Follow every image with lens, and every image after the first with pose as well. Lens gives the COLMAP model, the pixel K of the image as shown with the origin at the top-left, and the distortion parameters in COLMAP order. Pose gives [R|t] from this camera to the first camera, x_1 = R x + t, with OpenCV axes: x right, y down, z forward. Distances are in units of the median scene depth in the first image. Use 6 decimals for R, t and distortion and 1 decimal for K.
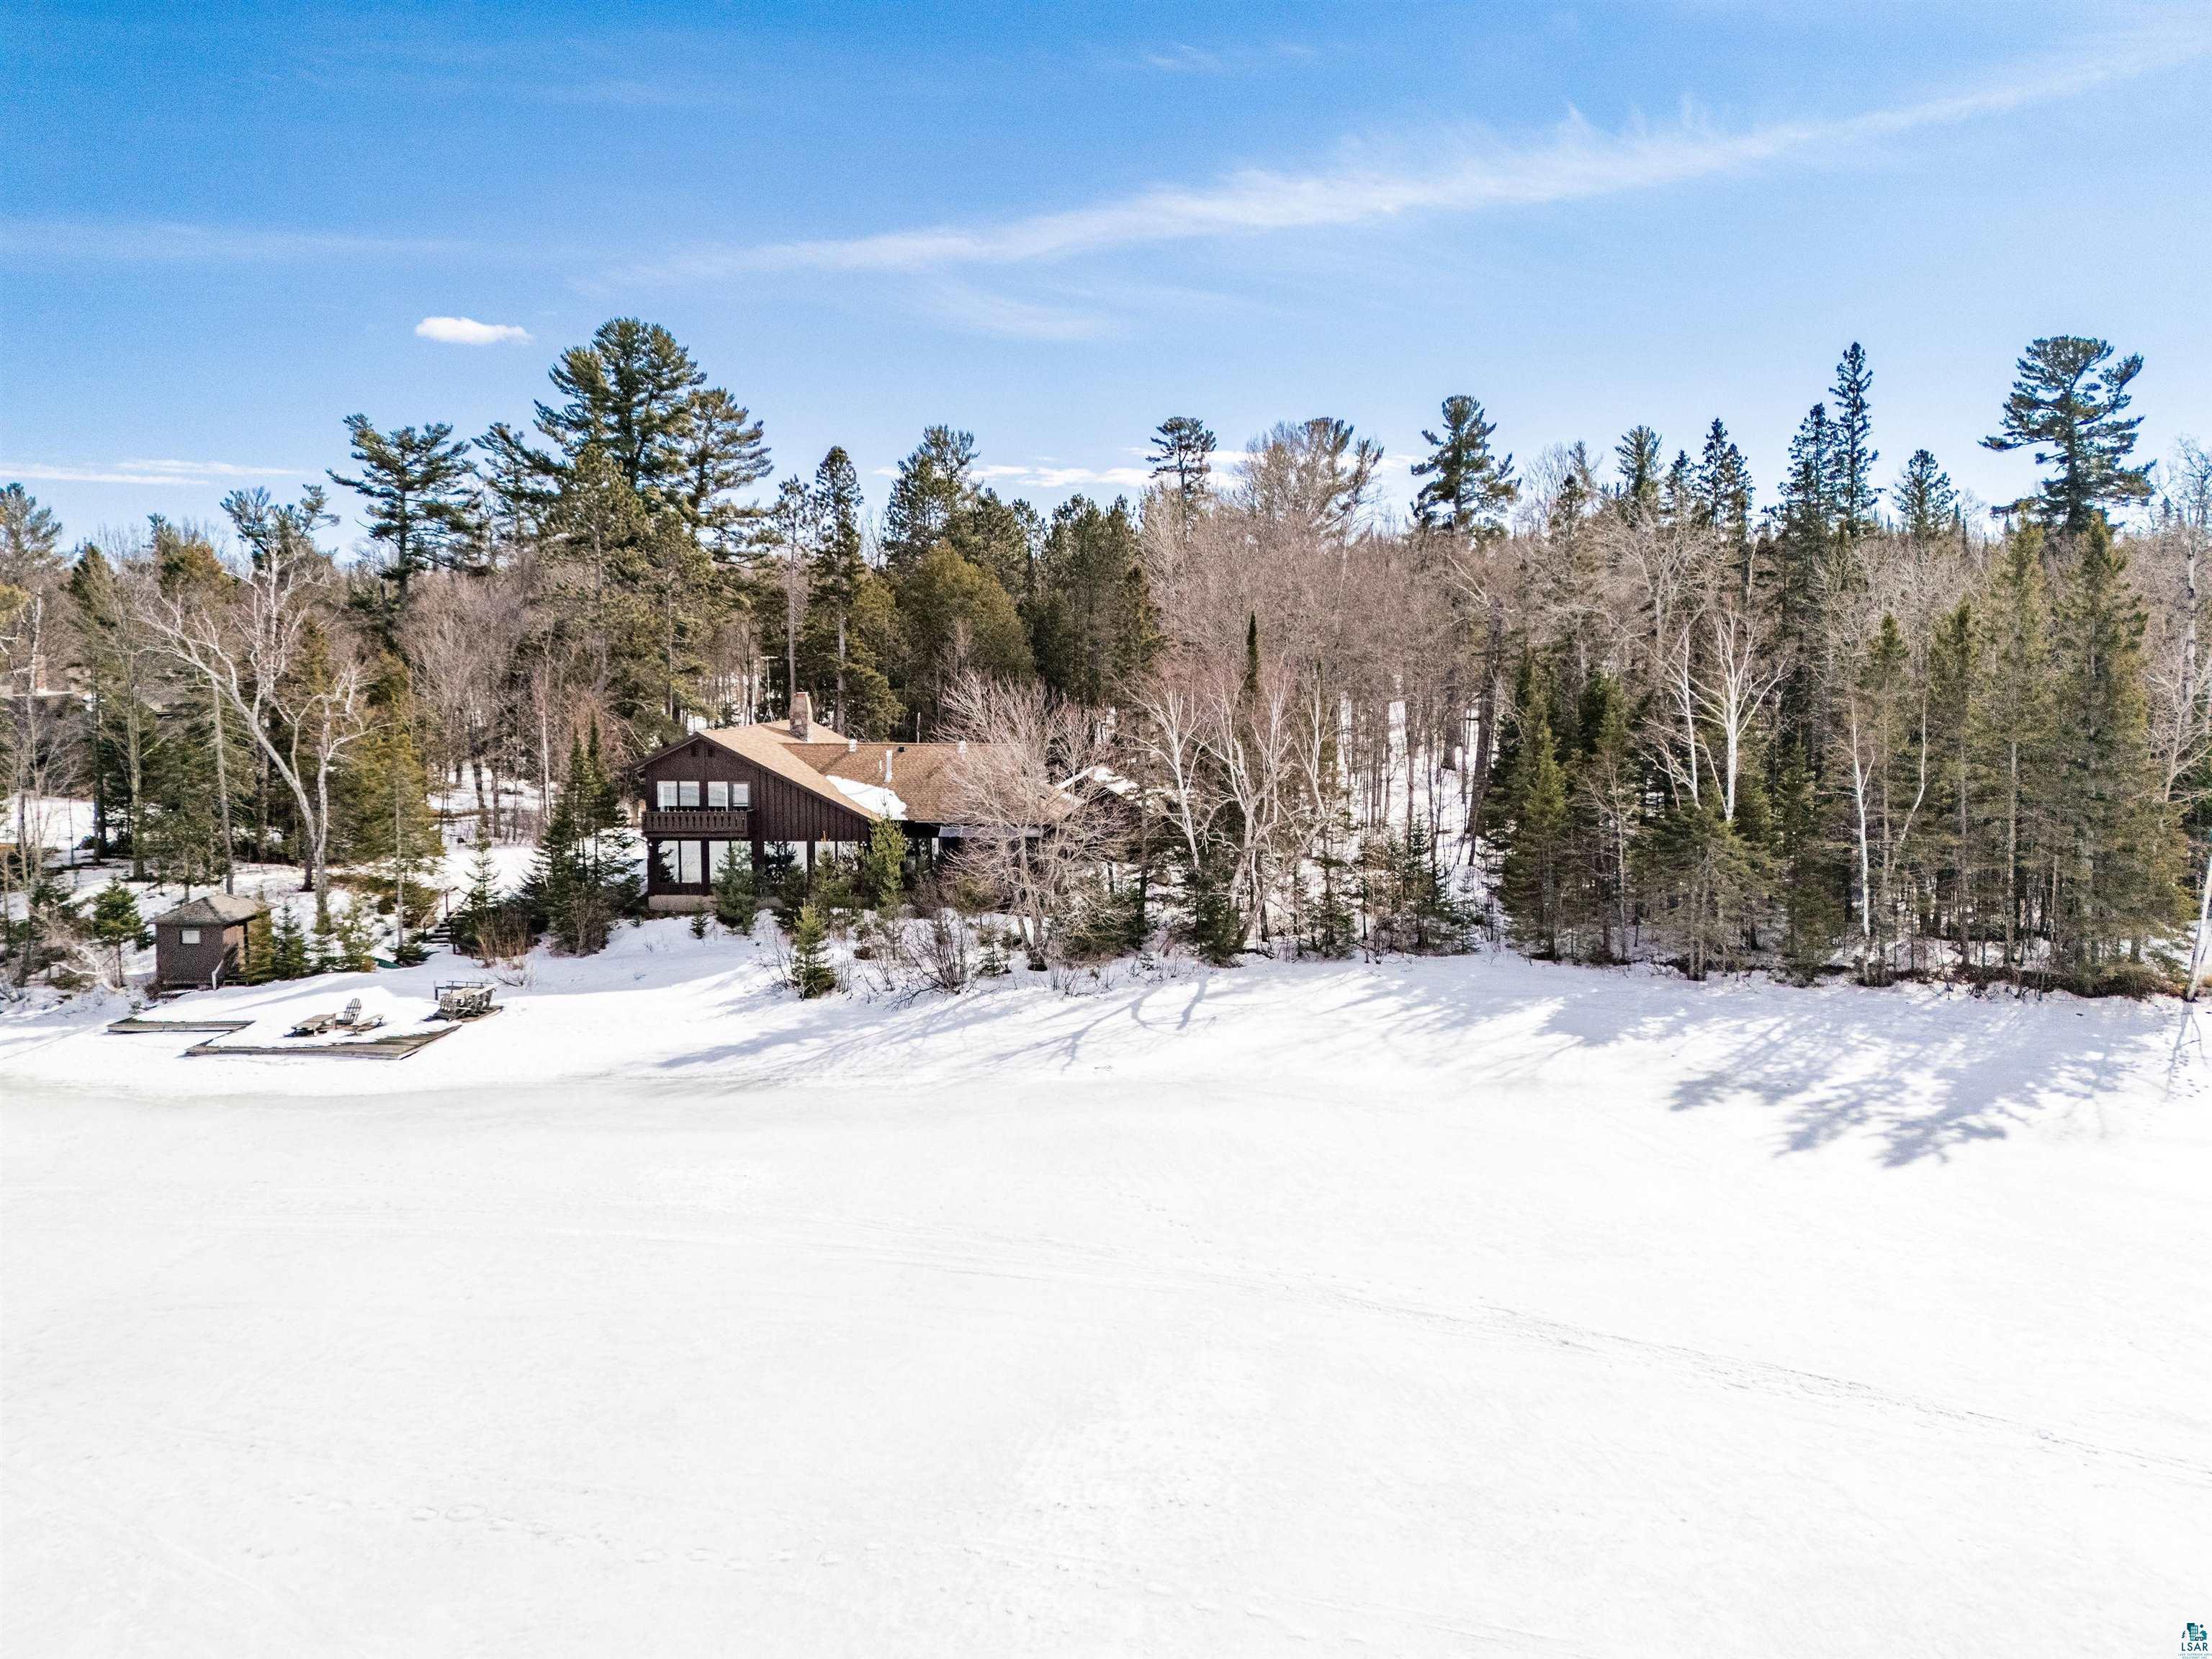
lens RADIAL K [[1643.2, 0, 1112.4], [0, 1643.2, 786.2], [0, 0, 1]] dist [0.026109, 0.006303]
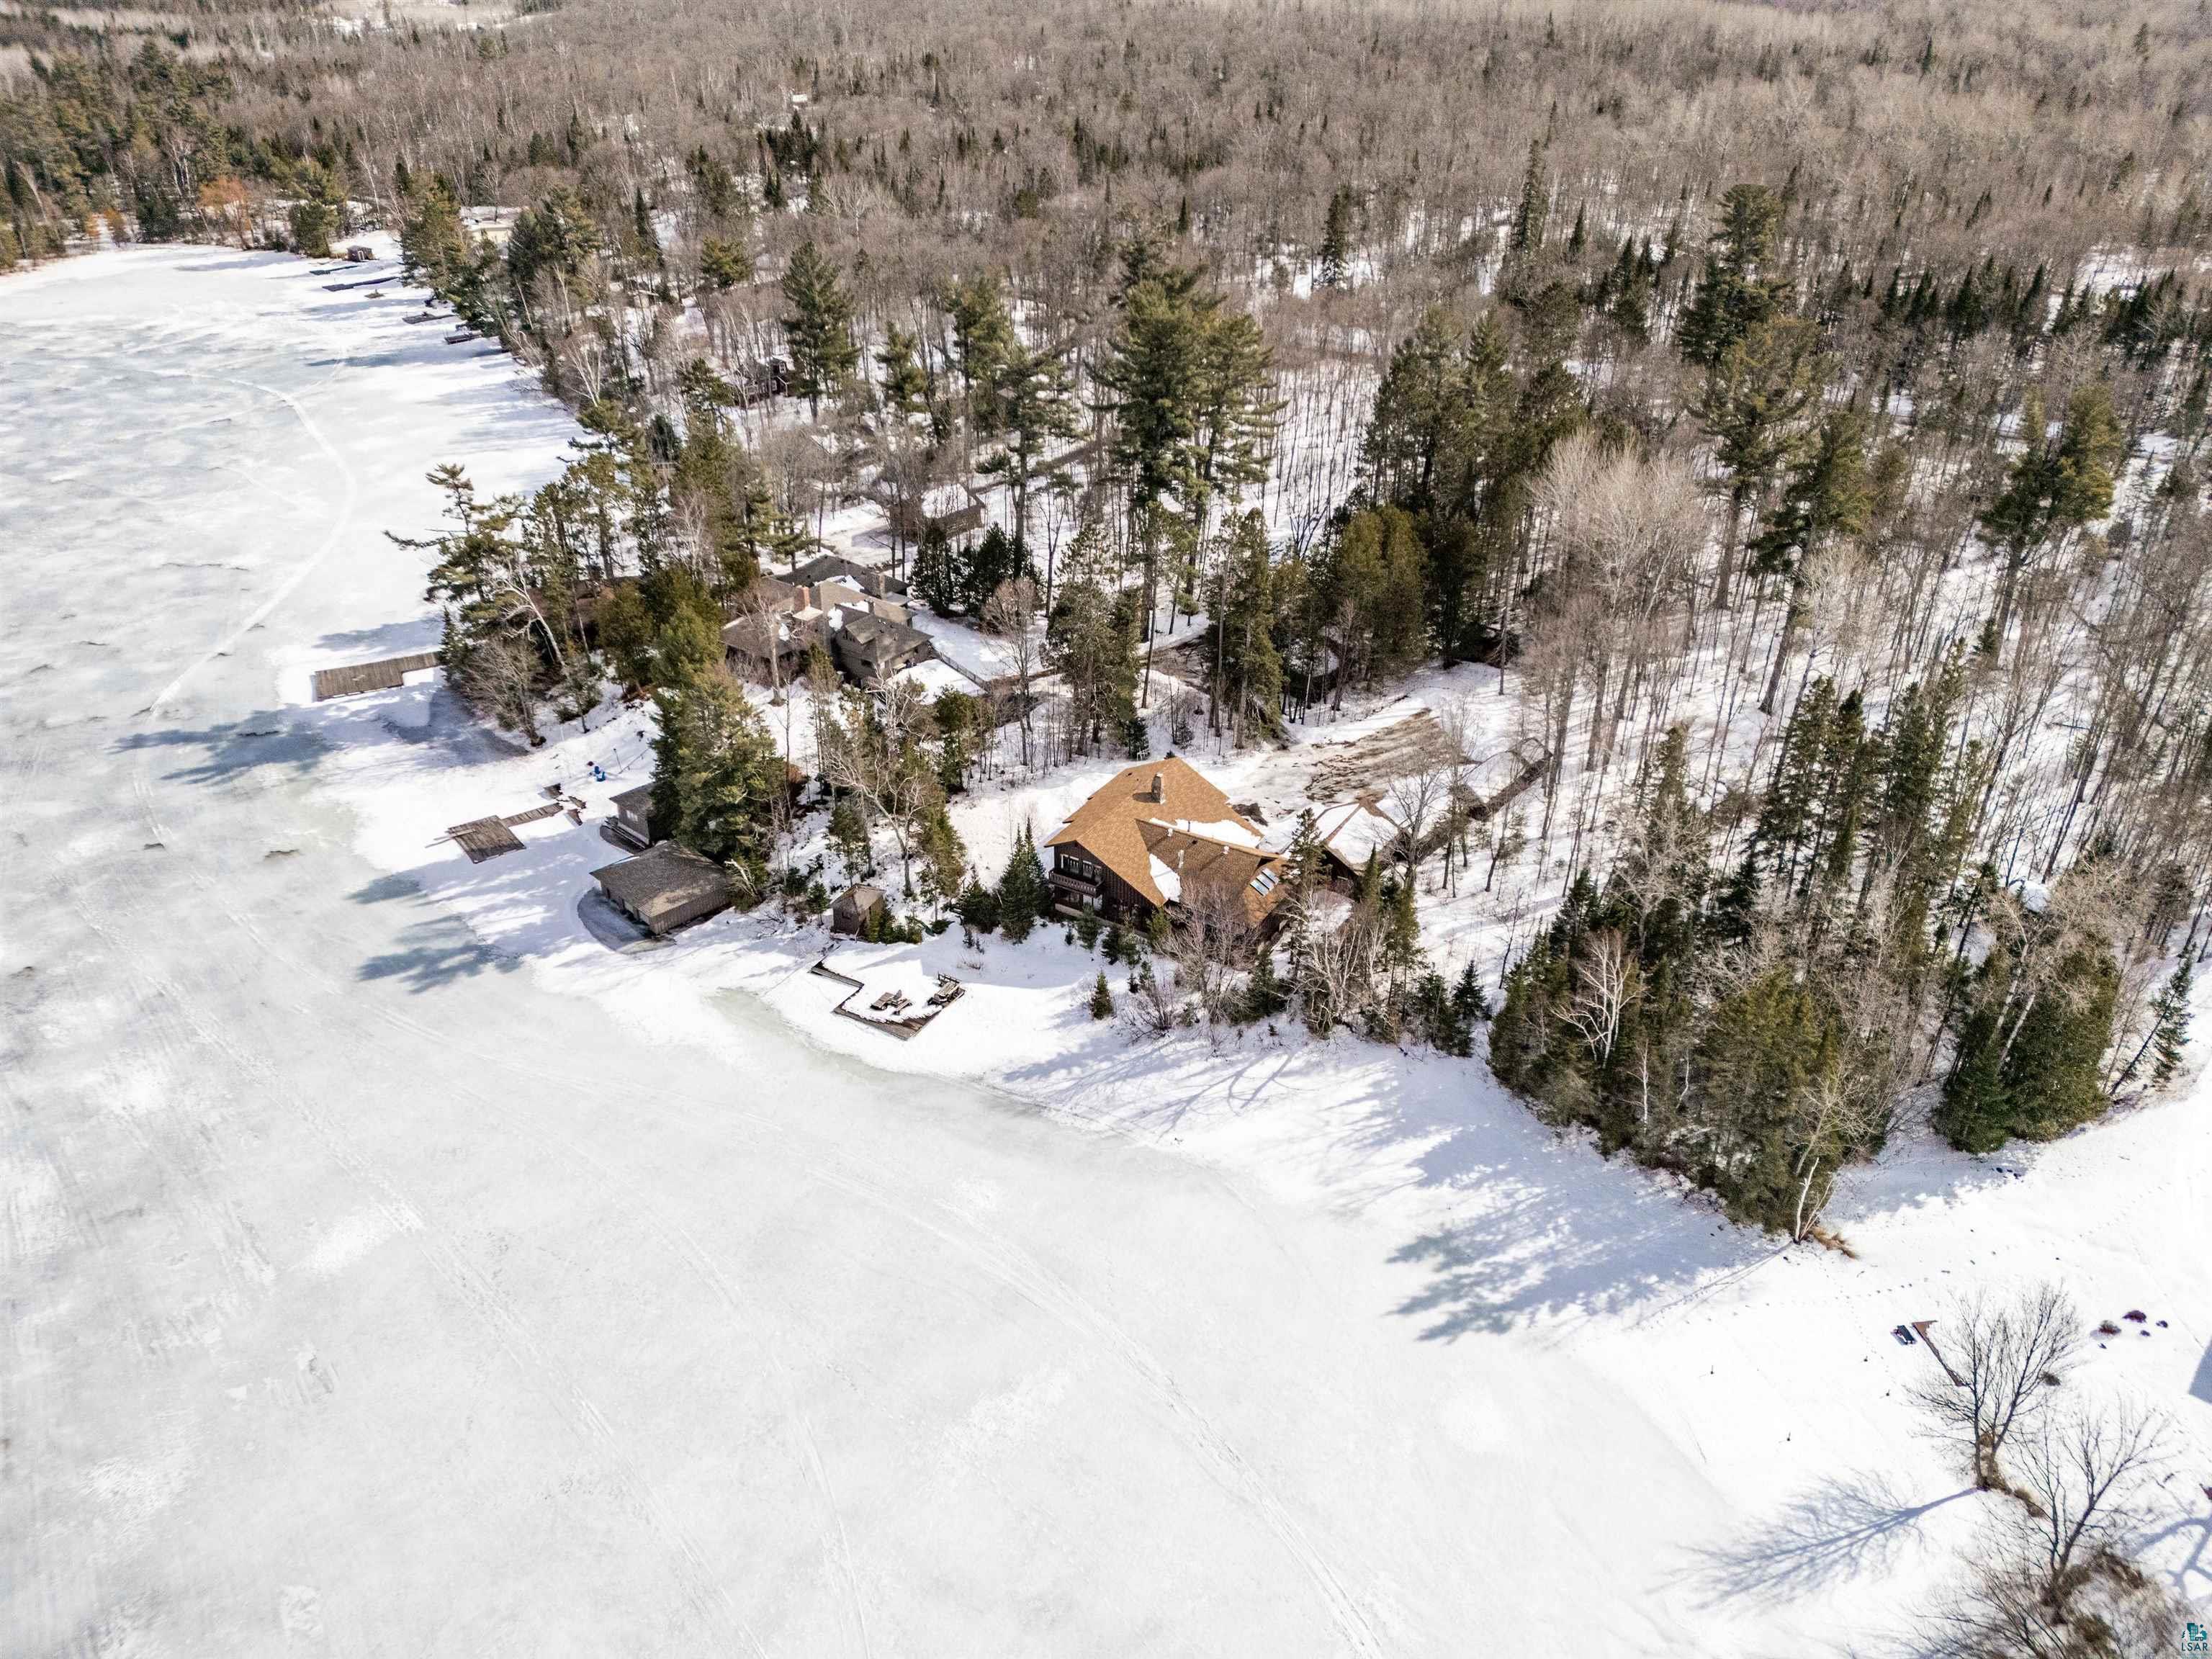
lens RADIAL K [[1635.4, 0, 1103.9], [0, 1635.4, 814.8], [0, 0, 1]] dist [0.111153, -0.103242]
pose [[0.897870, 0.210794, -0.386517, 0.480039], [-0.030136, 0.905295, 0.423713, -0.829692], [0.439228, -0.368791, 0.819190, -0.488413]]
